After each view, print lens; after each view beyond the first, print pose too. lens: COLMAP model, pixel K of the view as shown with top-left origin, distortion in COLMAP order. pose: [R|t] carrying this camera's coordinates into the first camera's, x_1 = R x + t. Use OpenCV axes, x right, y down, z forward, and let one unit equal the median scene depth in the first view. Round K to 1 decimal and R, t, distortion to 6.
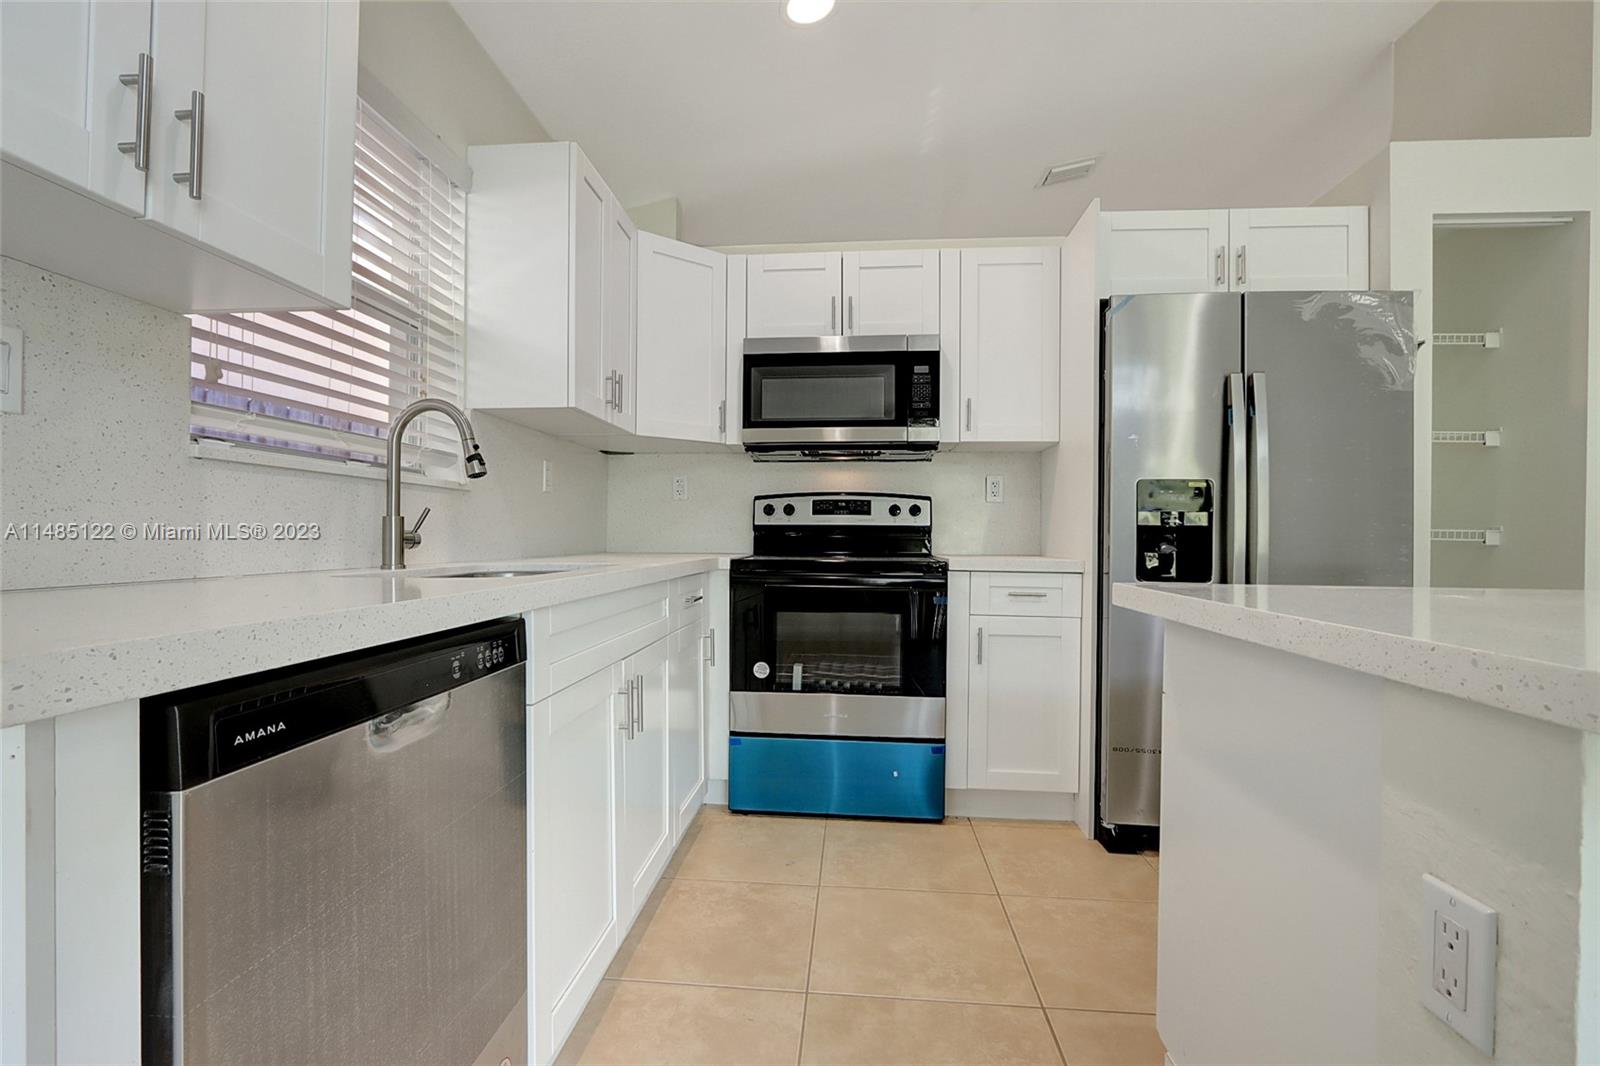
lens RADIAL K [[739.6, 0, 787.0], [0, 739.6, 535.8], [0, 0, 1]] dist [-0.015417, 0.000336]
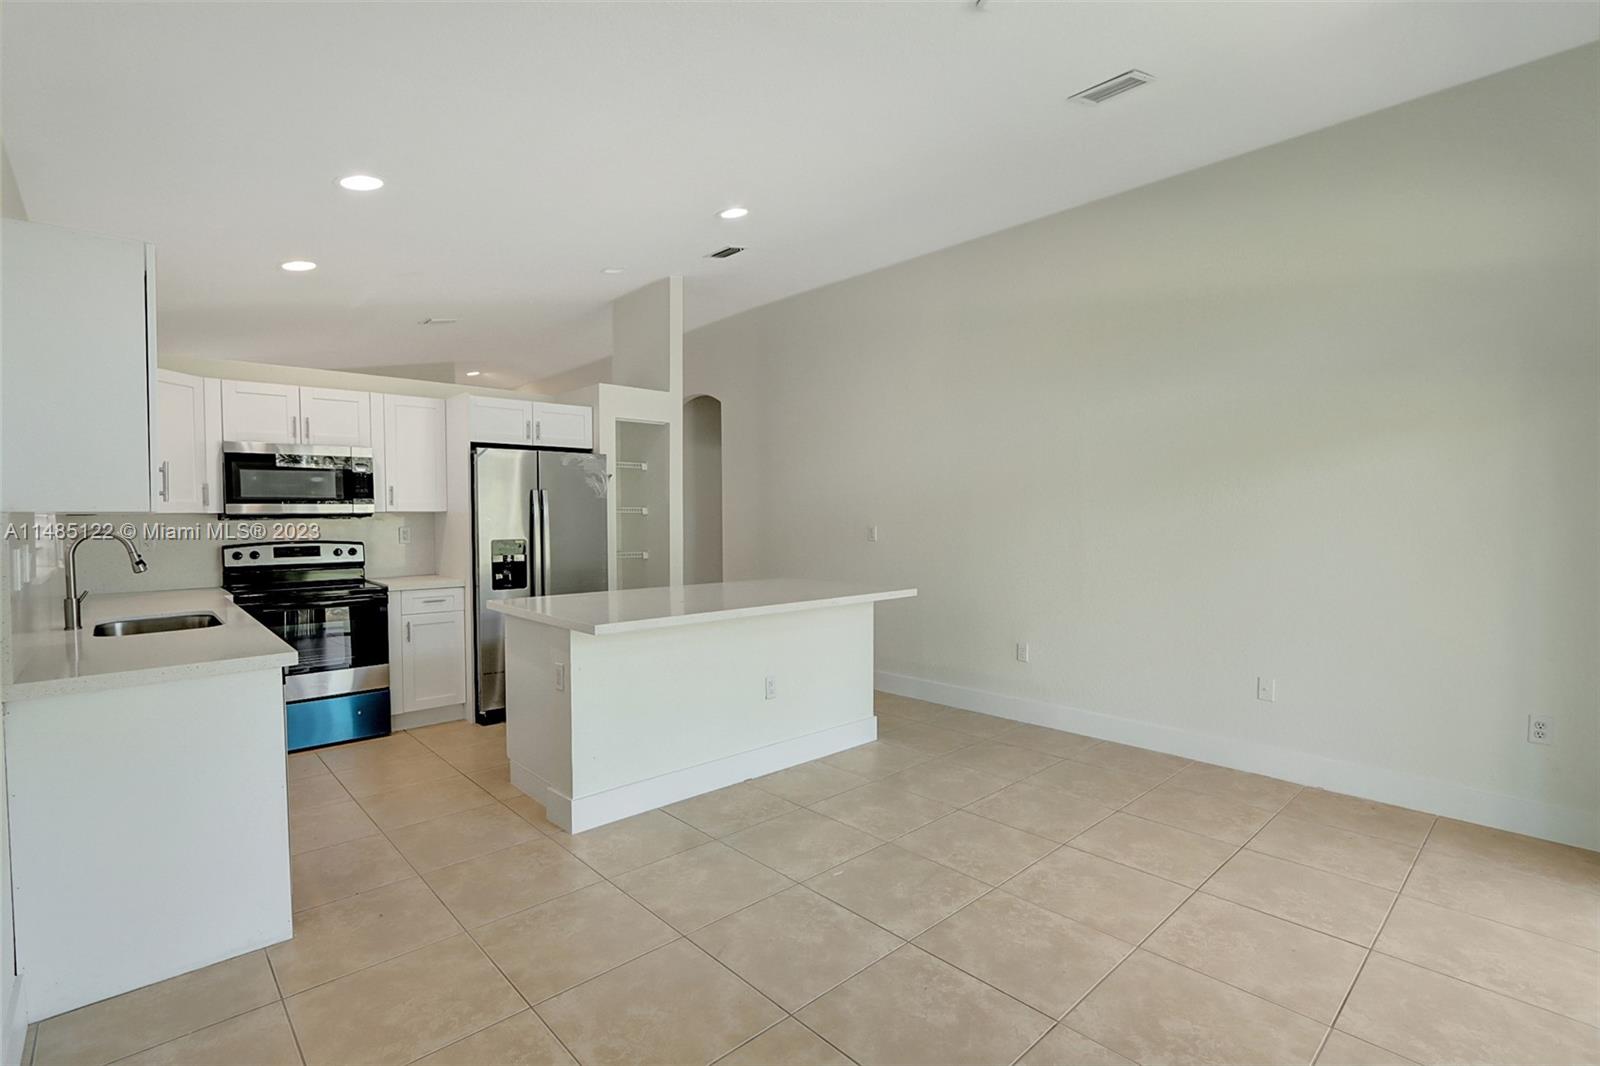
lens RADIAL K [[739.6, 0, 787.0], [0, 739.6, 535.8], [0, 0, 1]] dist [-0.015417, 0.000336]
pose [[0.671886, -0.035464, 0.739805, -0.435449], [0.011440, 0.999231, 0.037510, -0.140473], [-0.740566, -0.016739, 0.671775, -0.875960]]
